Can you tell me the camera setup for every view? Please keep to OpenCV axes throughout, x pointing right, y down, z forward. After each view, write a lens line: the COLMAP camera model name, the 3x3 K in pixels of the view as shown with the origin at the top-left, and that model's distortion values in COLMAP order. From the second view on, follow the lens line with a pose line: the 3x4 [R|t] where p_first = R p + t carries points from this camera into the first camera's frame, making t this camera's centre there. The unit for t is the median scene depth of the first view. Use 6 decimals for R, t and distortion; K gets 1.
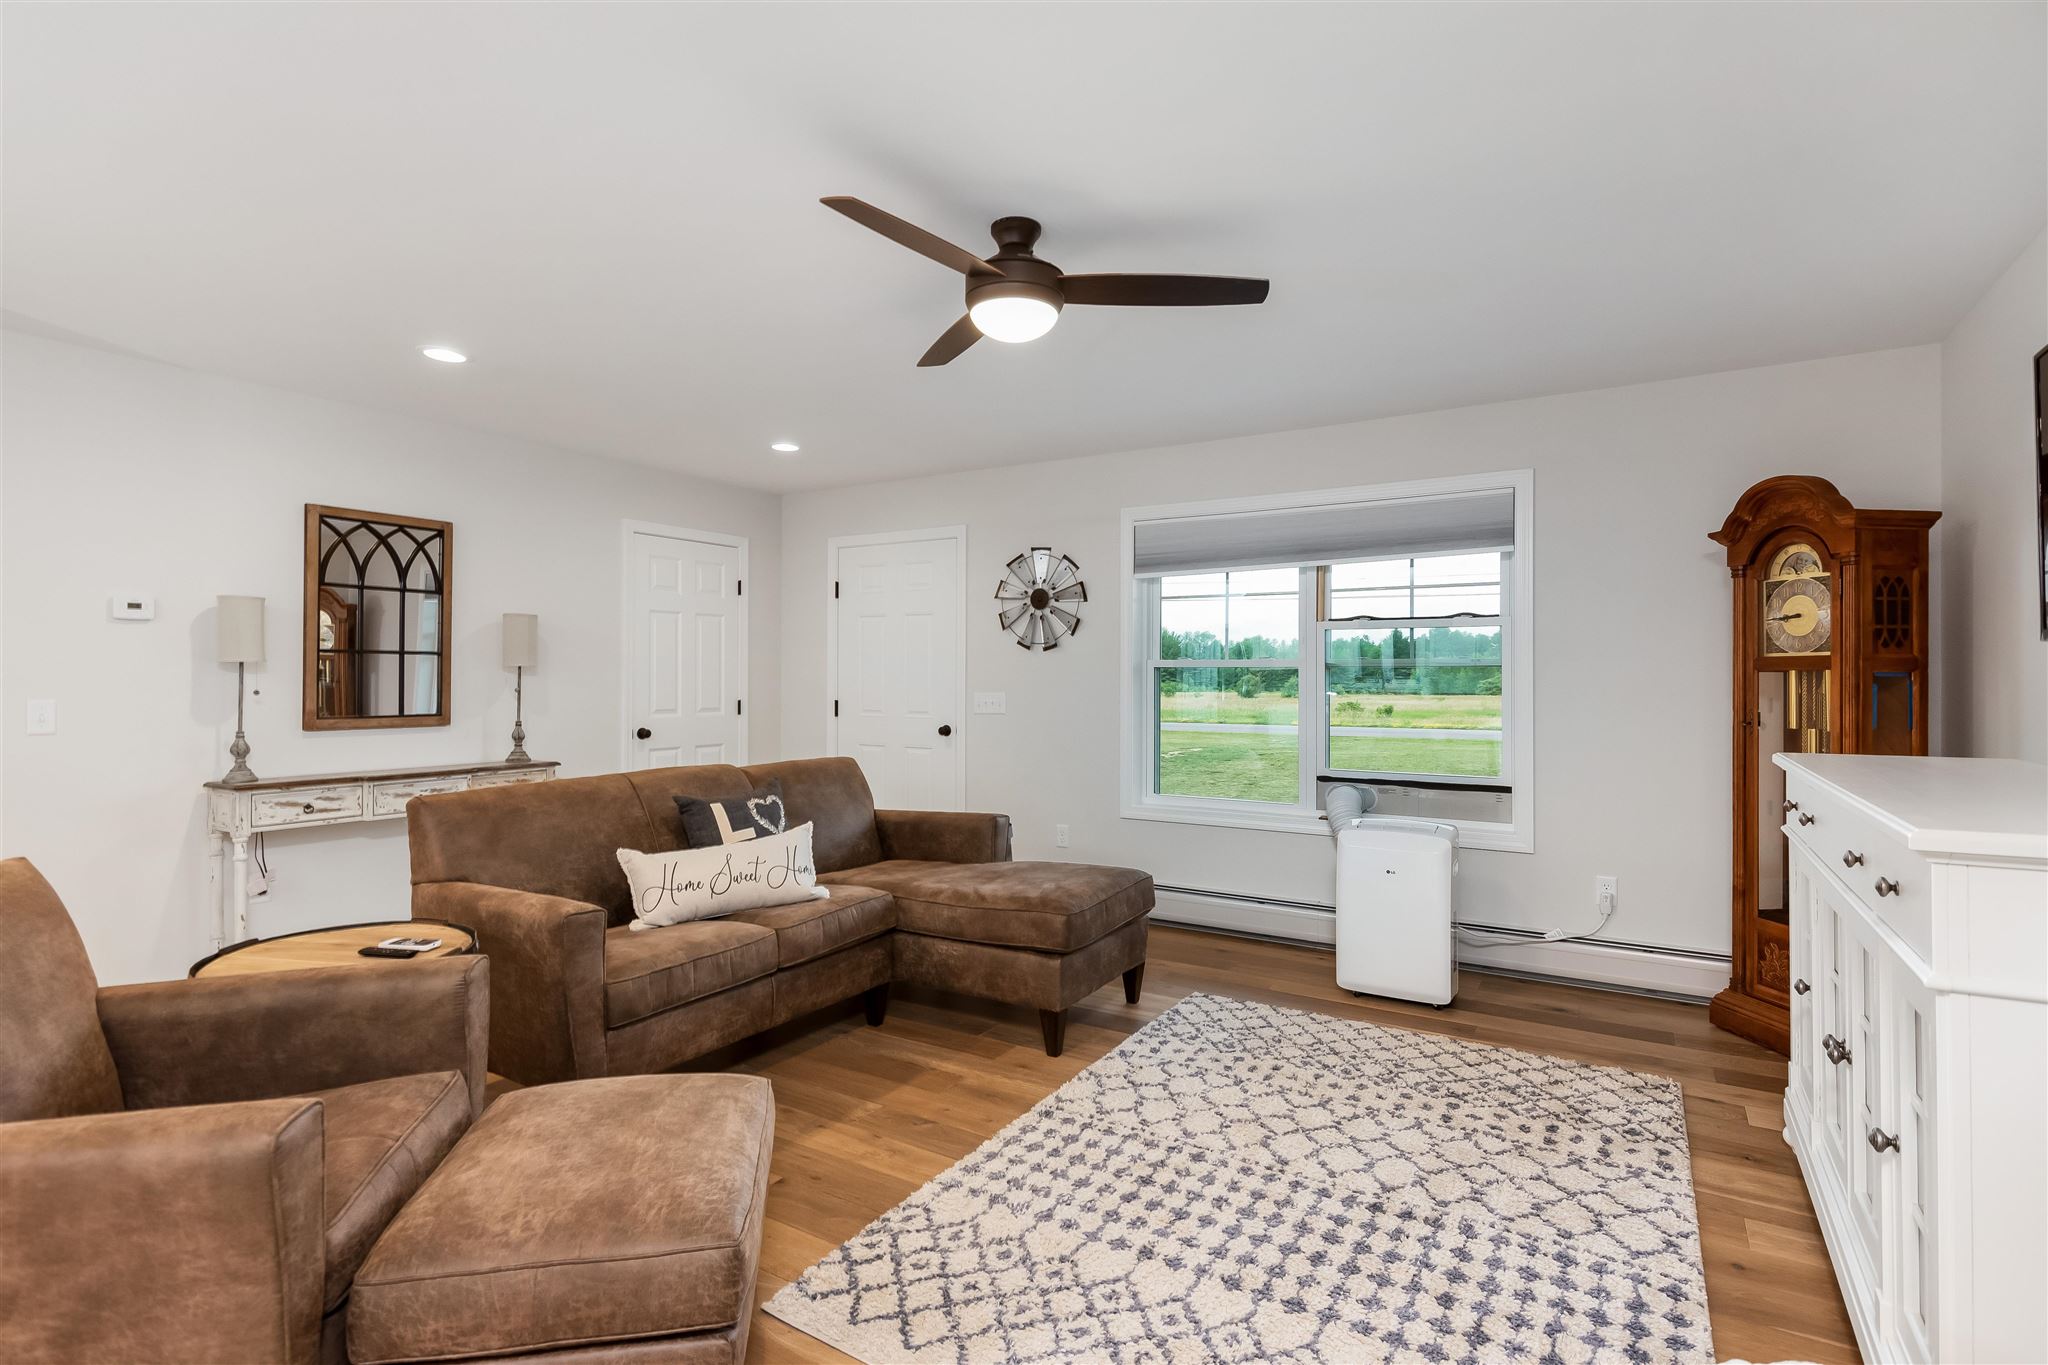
lens RADIAL K [[1004.7, 0, 1012.9], [0, 1004.7, 662.9], [0, 0, 1]] dist [0.002273, -0.001809]
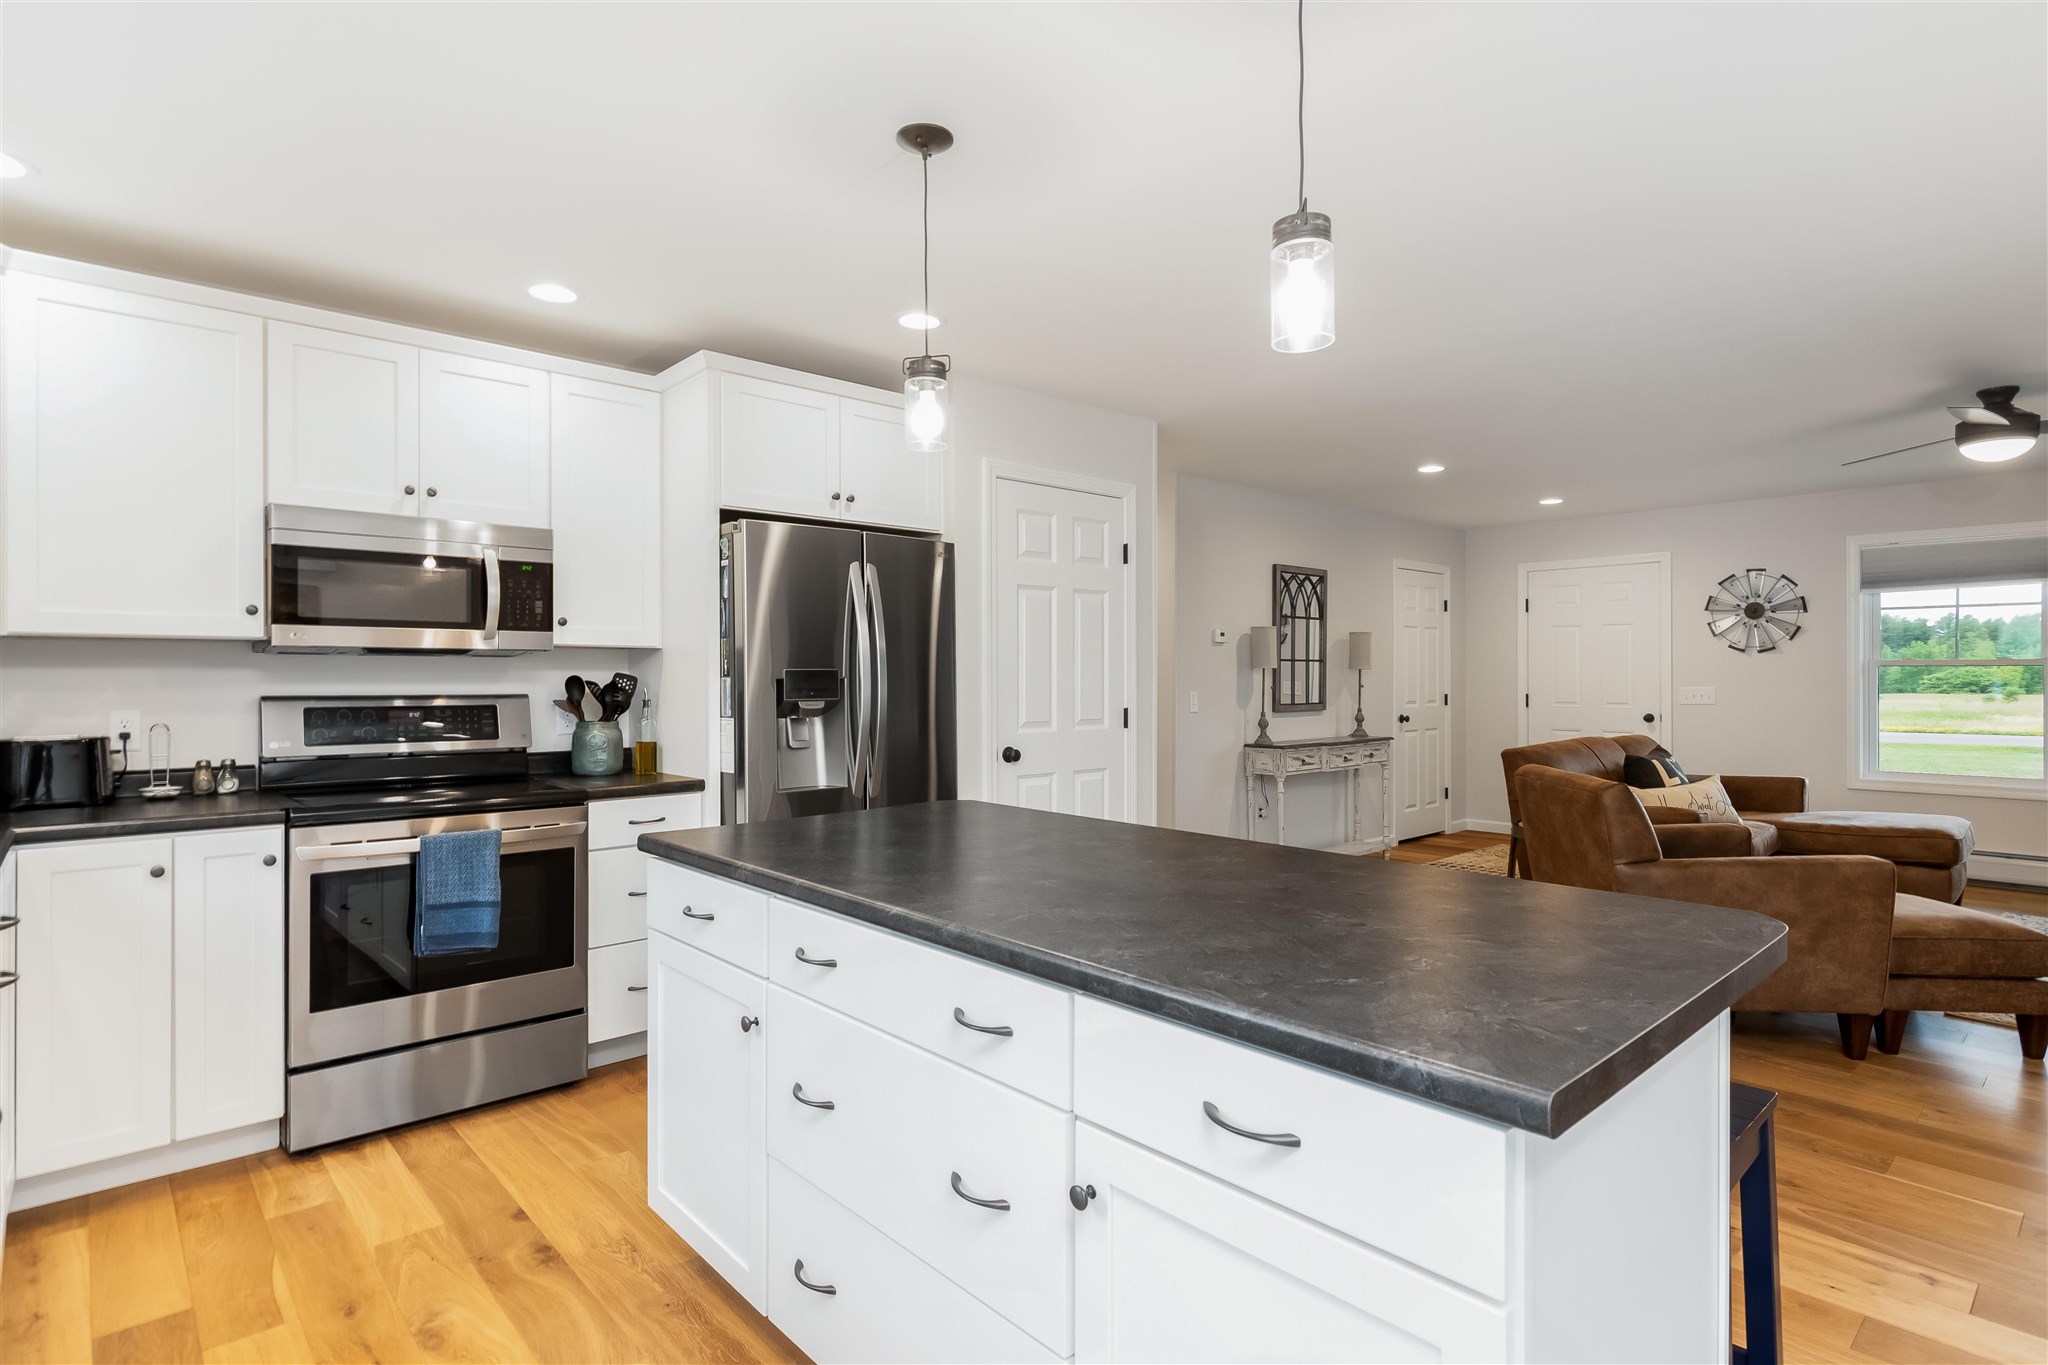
lens RADIAL K [[1034.0, 0, 1016.1], [0, 1034.0, 682.3], [0, 0, 1]] dist [0.001237, -0.001321]
pose [[0.962533, -0.004683, -0.271125, -0.782261], [0.010592, 0.999737, 0.020335, -0.017549], [0.270959, -0.022445, 0.962329, -0.739928]]
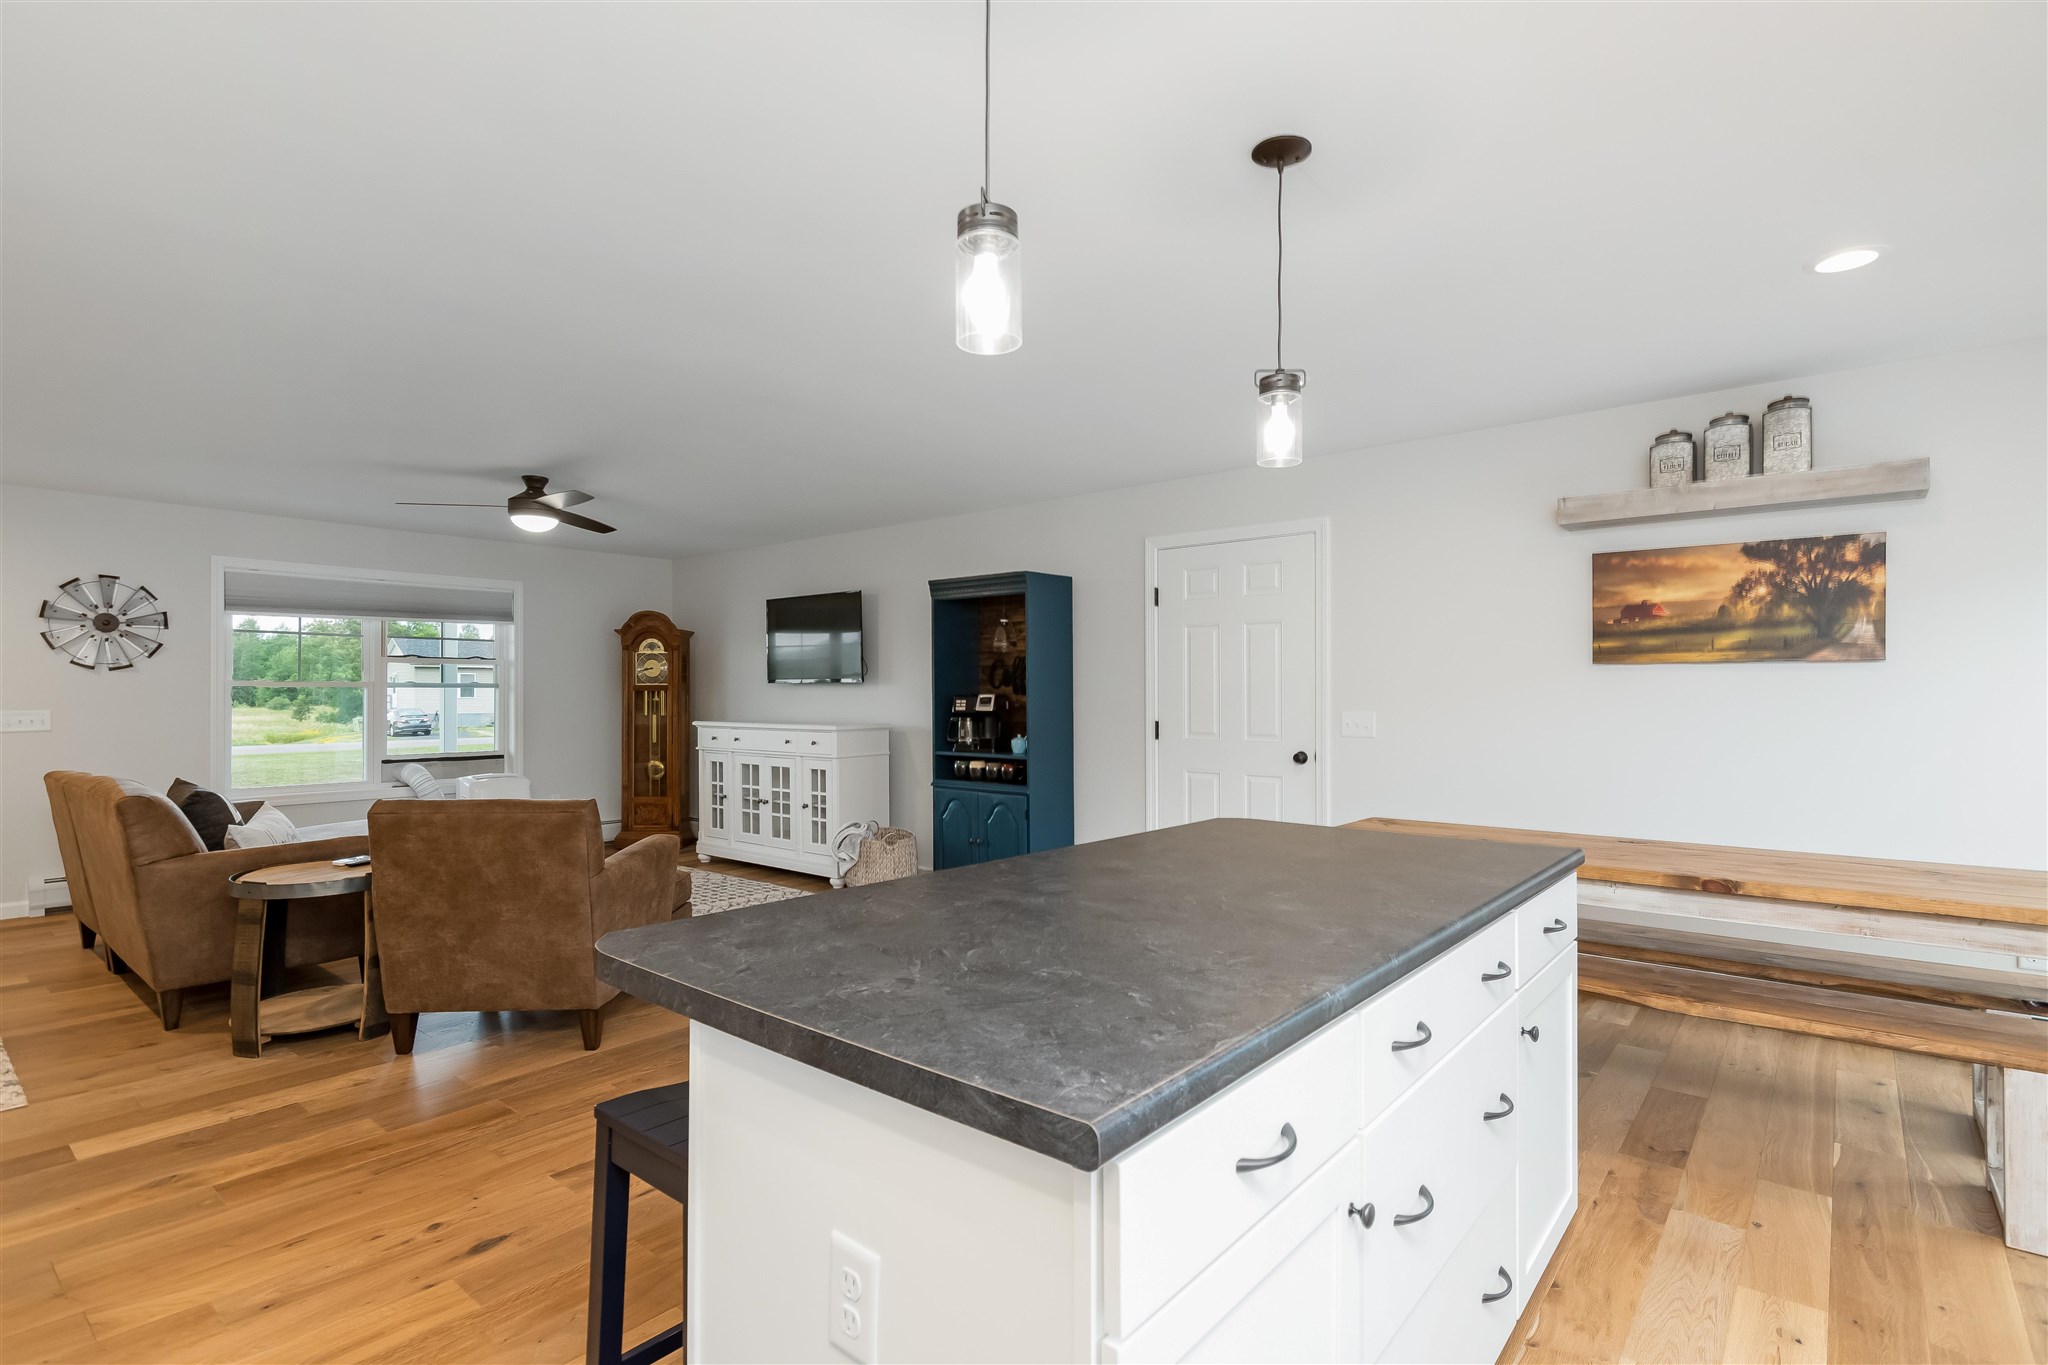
lens RADIAL K [[1004.7, 0, 1035.5], [0, 1004.7, 689.0], [0, 0, 1]] dist [0.002273, -0.001809]
pose [[0.128282, 0.001409, 0.991737, -1.430256], [-0.014249, 0.999898, 0.000422, -0.010869], [-0.991635, -0.014185, 0.128289, -0.213833]]
